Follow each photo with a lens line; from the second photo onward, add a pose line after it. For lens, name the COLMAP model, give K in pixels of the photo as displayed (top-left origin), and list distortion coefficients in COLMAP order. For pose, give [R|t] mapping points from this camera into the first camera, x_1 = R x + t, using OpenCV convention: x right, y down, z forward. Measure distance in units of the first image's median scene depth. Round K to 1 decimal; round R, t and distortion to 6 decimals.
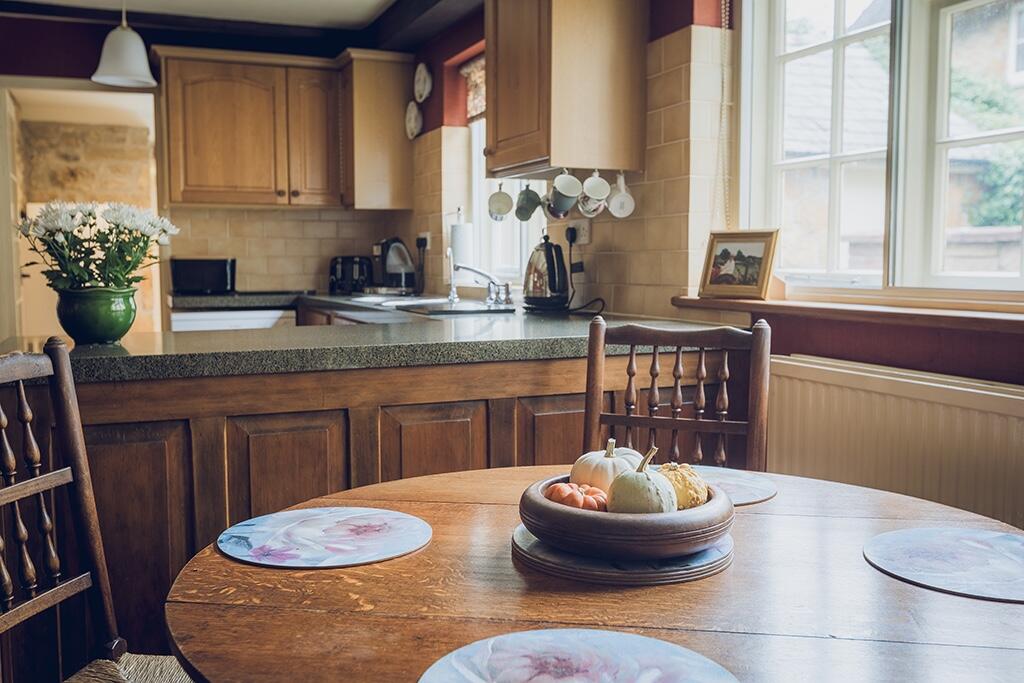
lens RADIAL K [[955.4, 0, 514.9], [0, 955.4, 339.5], [0, 0, 1]] dist [-0.004169, 0.000000]
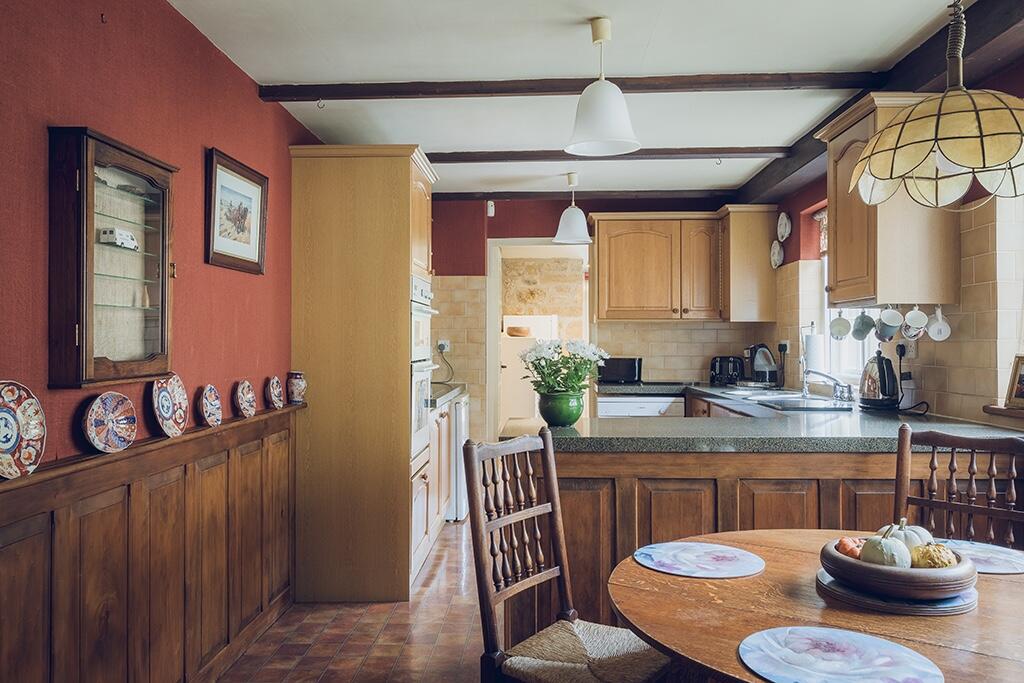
lens RADIAL K [[776.2, 0, 511.3], [0, 776.2, 336.3], [0, 0, 1]] dist [0.008036, -0.016884]
pose [[0.901821, -0.004326, -0.432089, 0.059565], [-0.035710, 0.995783, -0.084500, -0.034129], [0.430632, 0.091634, 0.897864, -0.241665]]
